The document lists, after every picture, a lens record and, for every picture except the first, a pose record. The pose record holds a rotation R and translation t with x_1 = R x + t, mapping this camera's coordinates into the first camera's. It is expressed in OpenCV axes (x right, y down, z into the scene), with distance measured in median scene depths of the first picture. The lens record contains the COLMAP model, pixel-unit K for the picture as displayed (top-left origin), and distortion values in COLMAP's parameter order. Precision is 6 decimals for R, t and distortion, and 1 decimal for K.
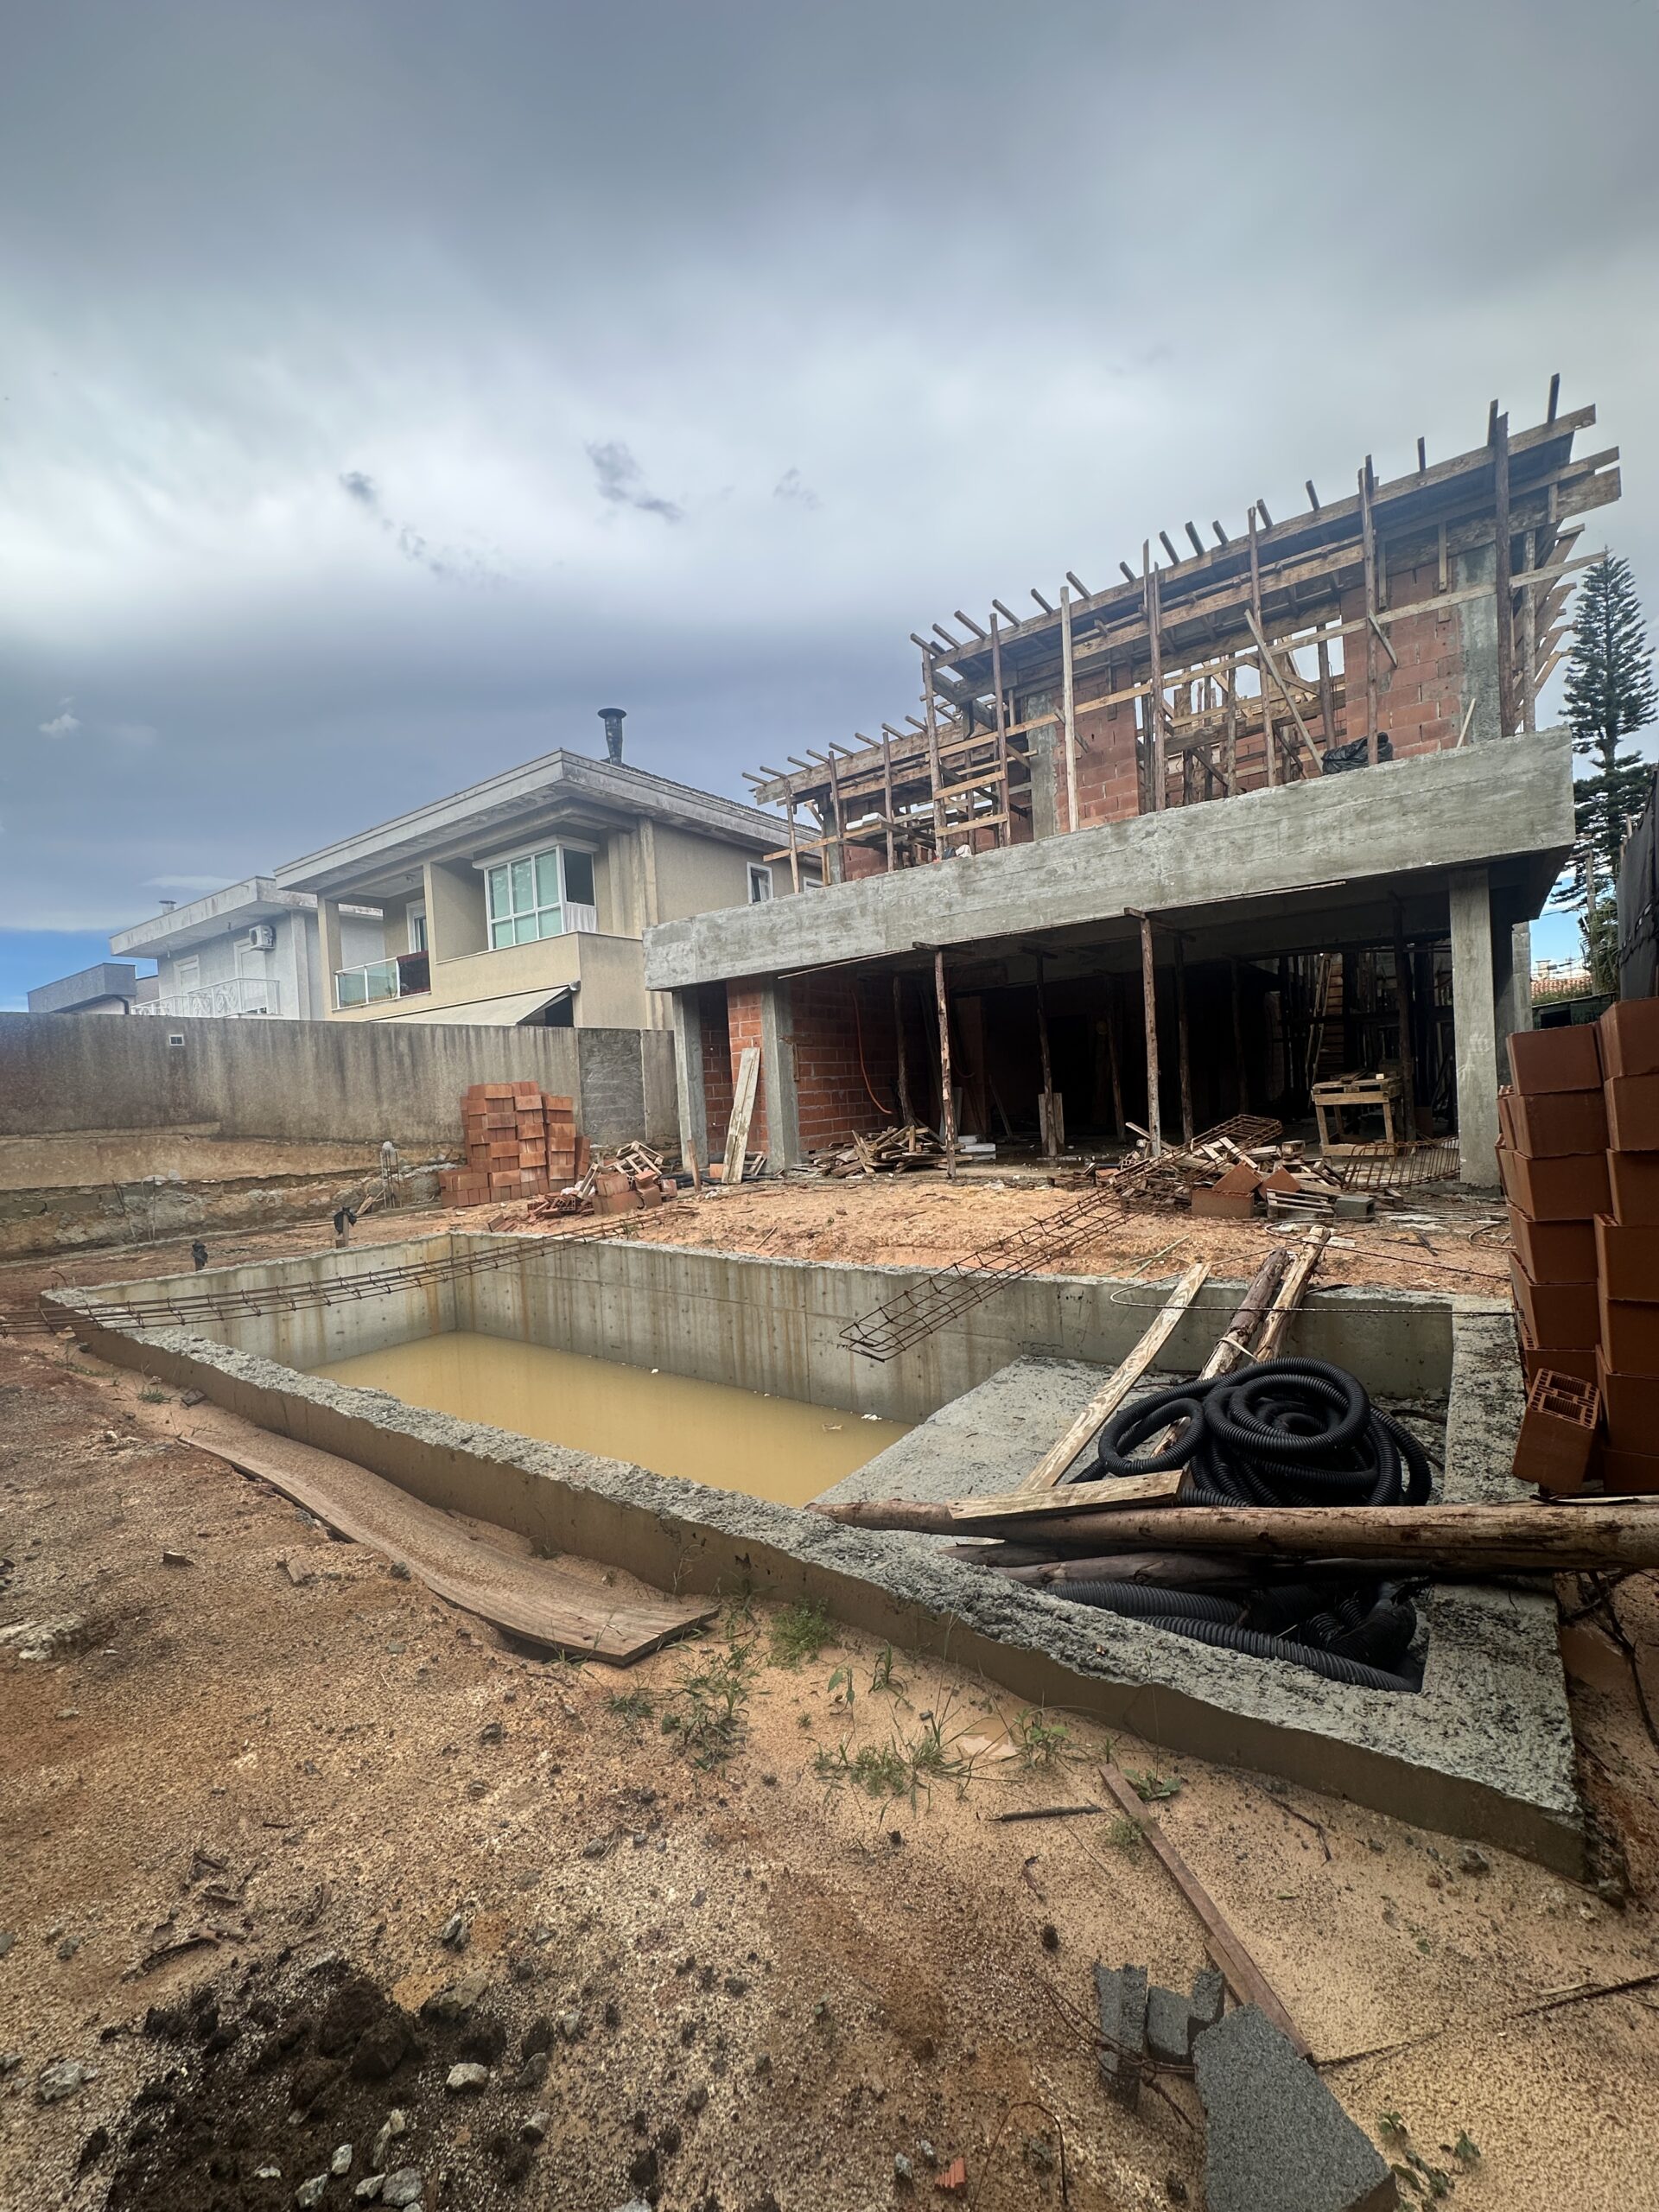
lens RADIAL K [[878.6, 0, 829.5], [0, 878.6, 1106.0], [0, 0, 1]] dist [-0.001138, -0.000280]
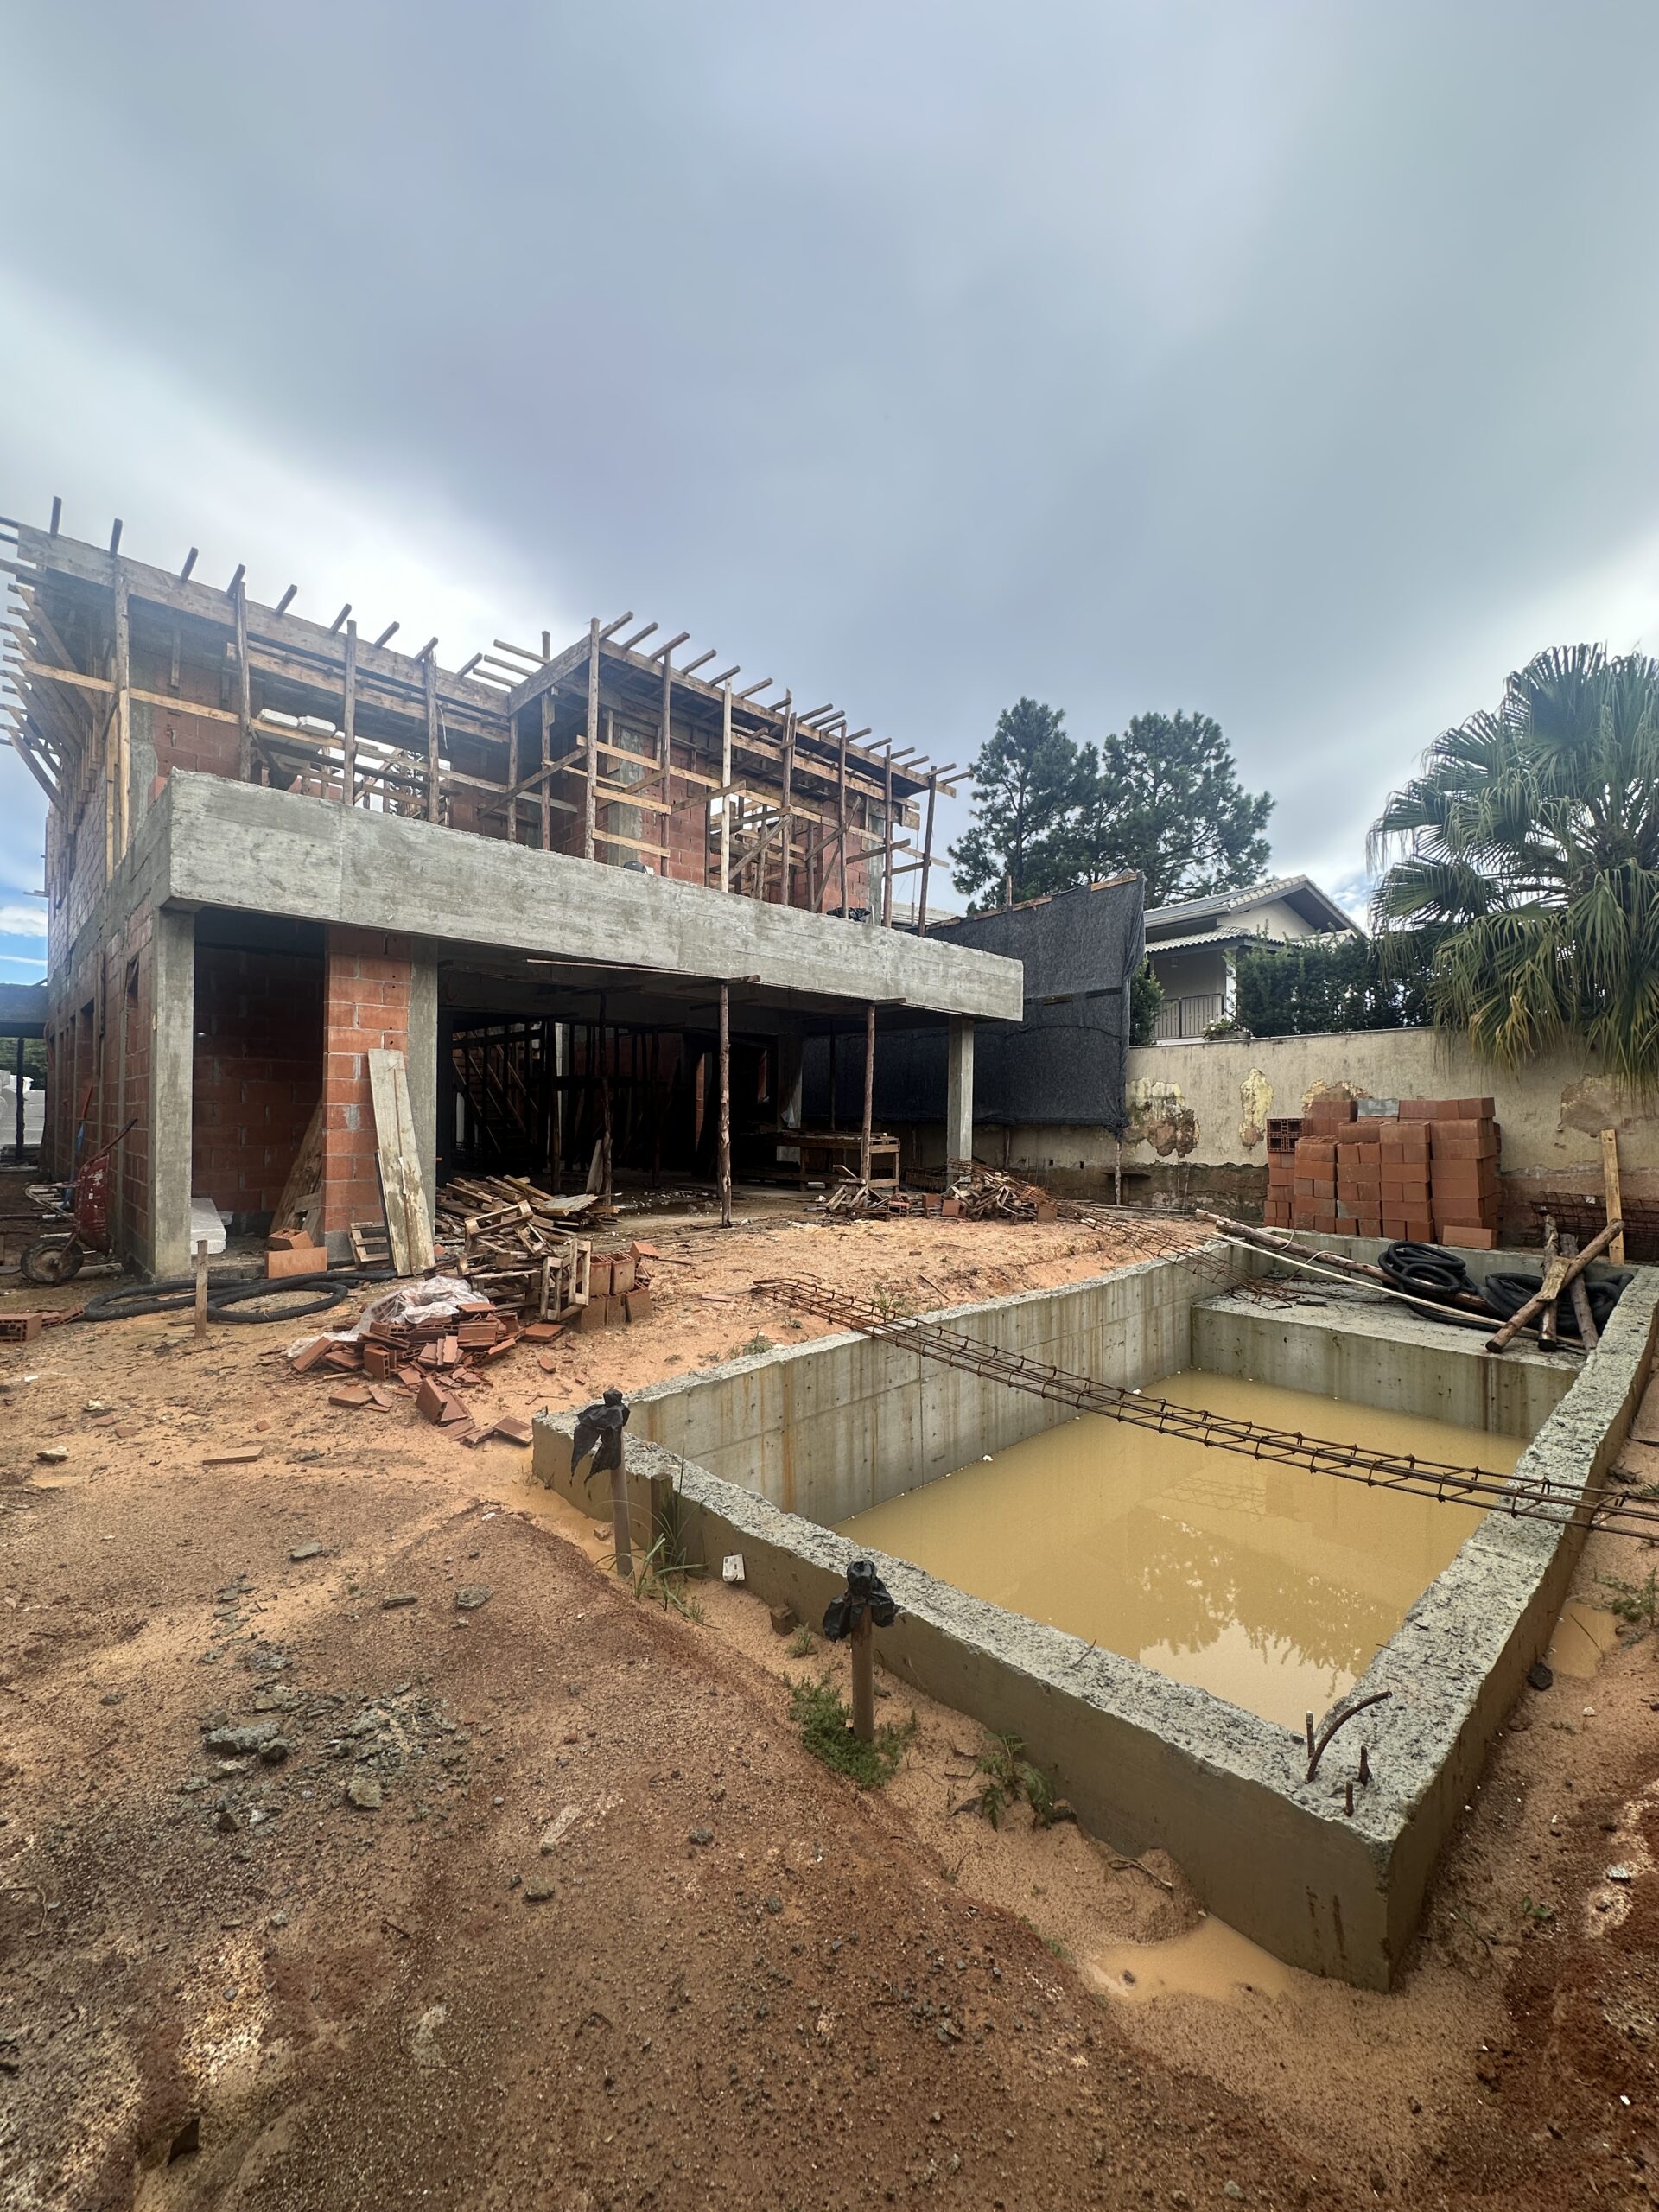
lens RADIAL K [[878.6, 0, 829.5], [0, 878.6, 1106.0], [0, 0, 1]] dist [-0.001138, -0.000280]
pose [[0.168898, 0.067421, 0.983325, -0.783712], [0.002186, 0.997630, -0.068777, 0.018797], [-0.985631, 0.013766, 0.168351, 0.738008]]
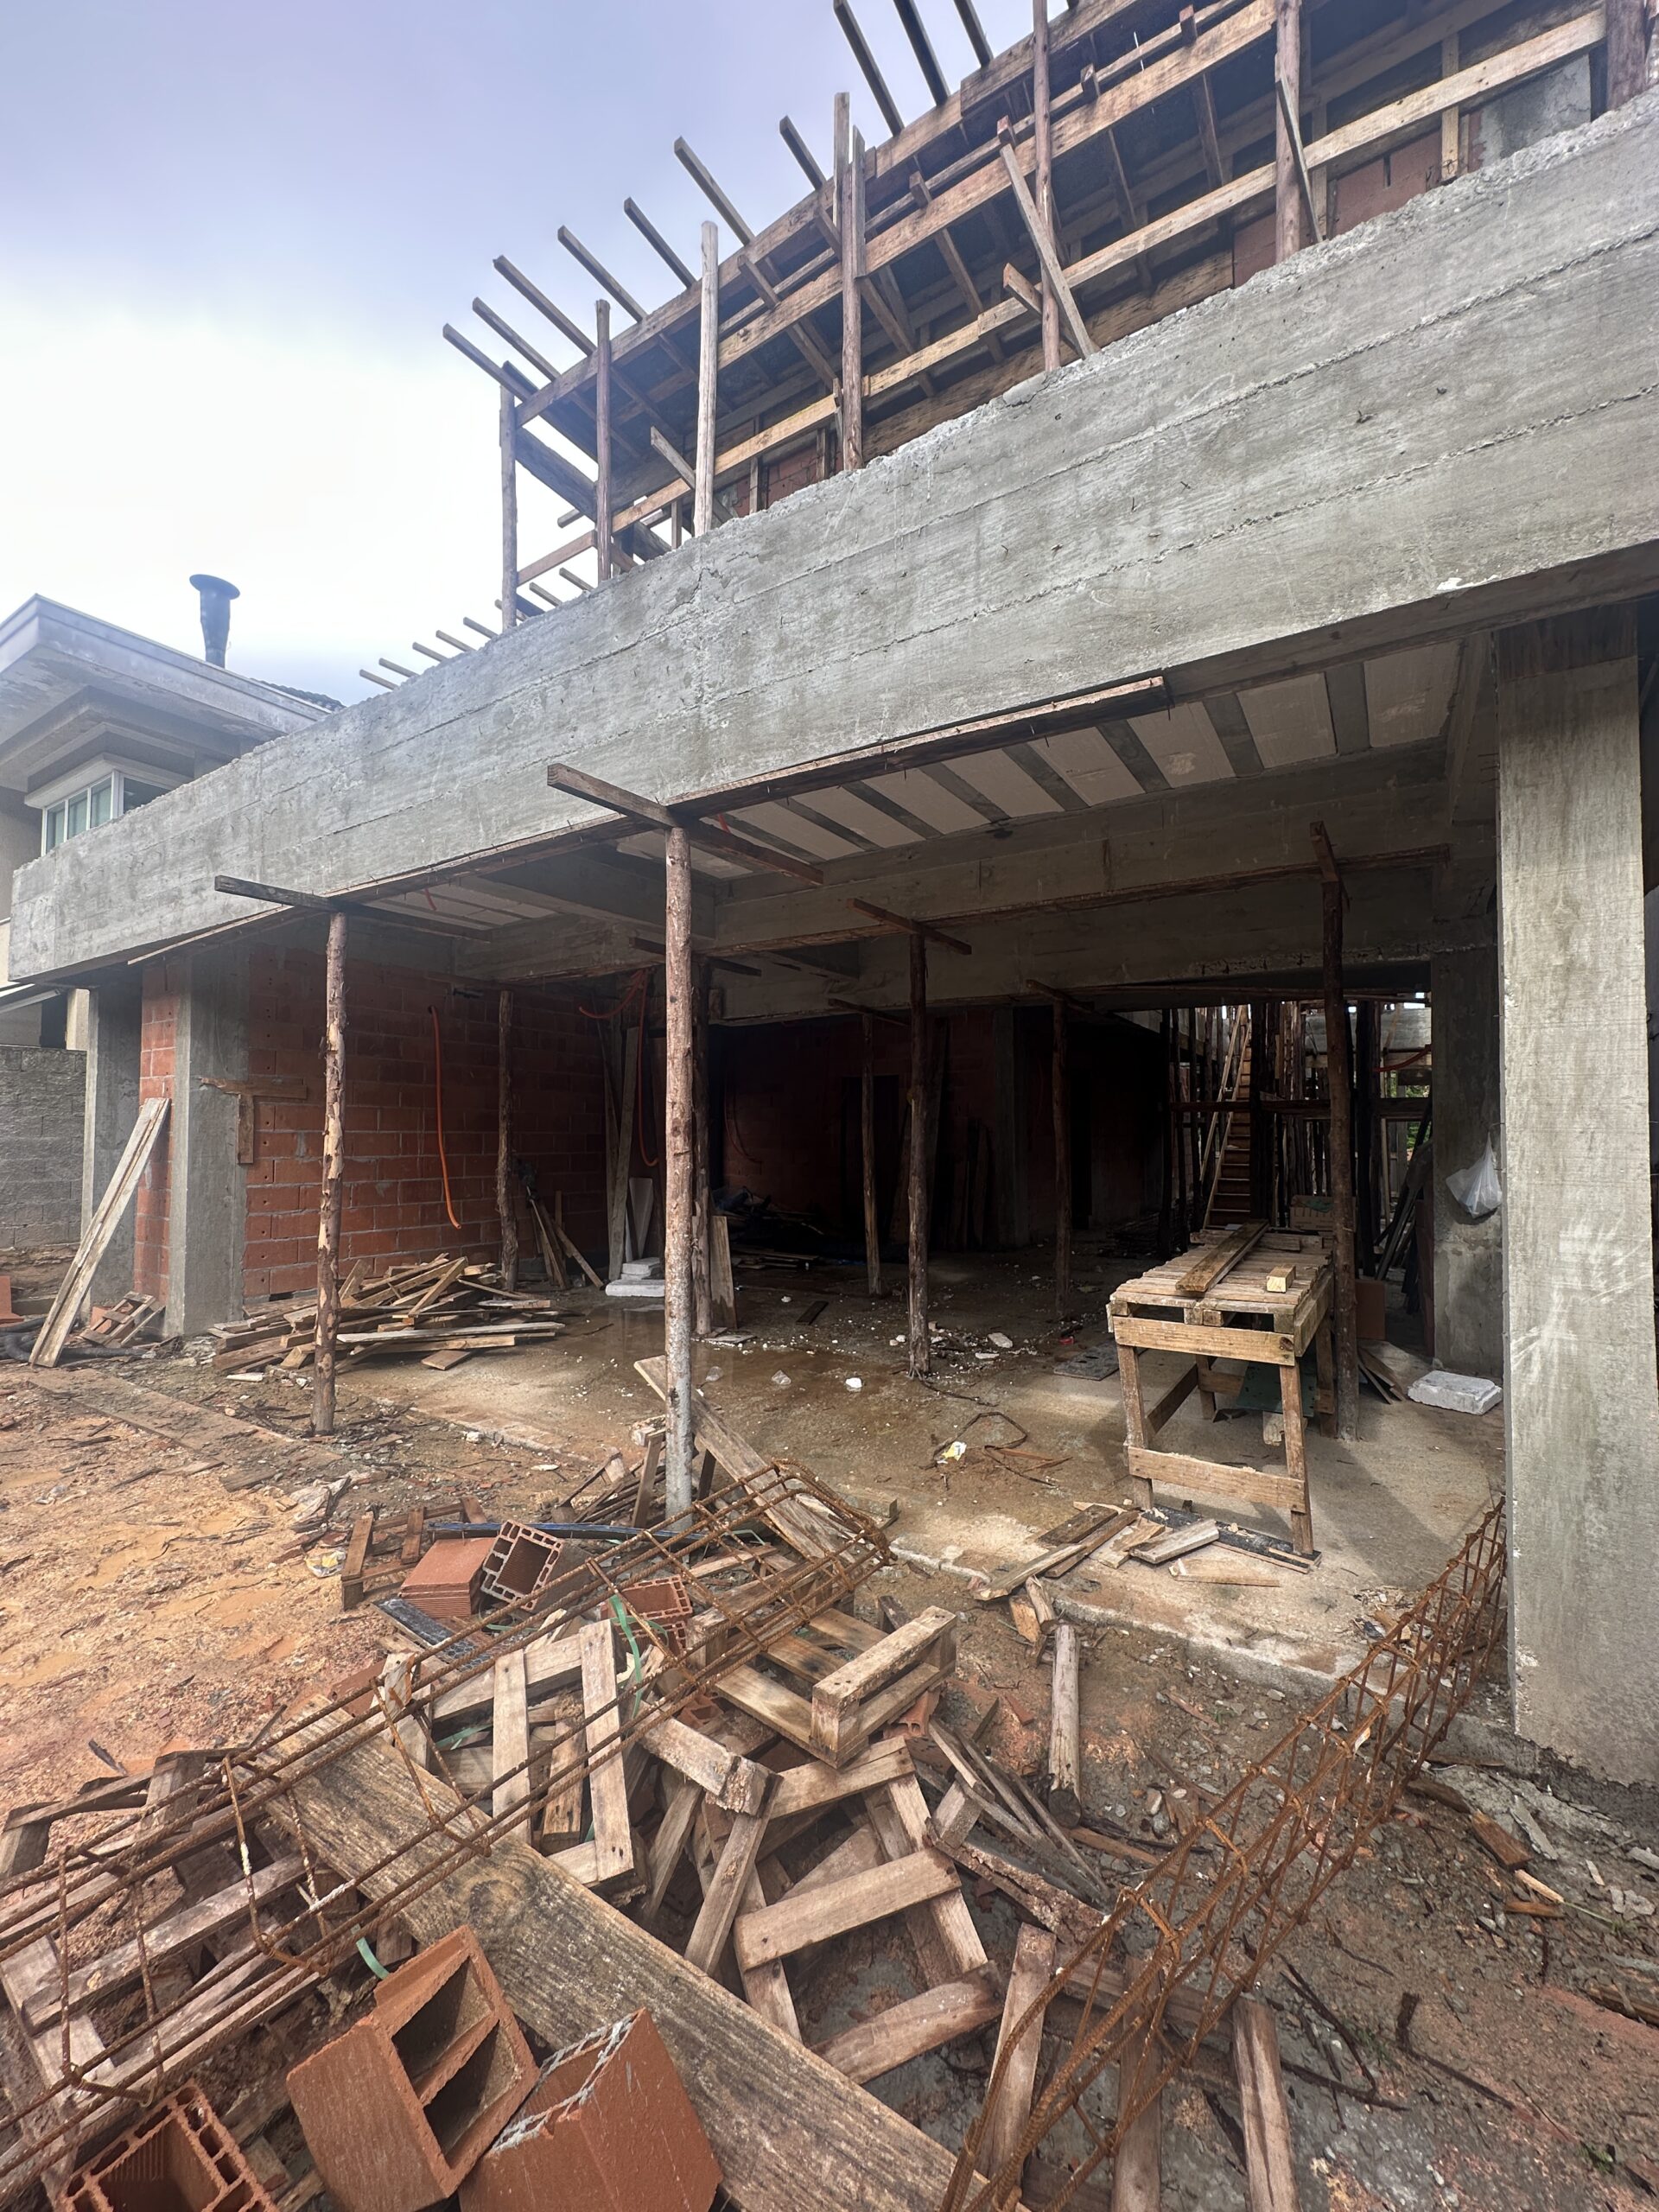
lens RADIAL K [[878.6, 0, 829.5], [0, 878.6, 1106.0], [0, 0, 1]] dist [-0.001138, -0.000280]
pose [[0.996531, 0.061673, 0.055877, 0.357259], [-0.058615, 0.996776, -0.054792, -0.068966], [-0.059076, 0.051326, 0.996933, 0.549437]]
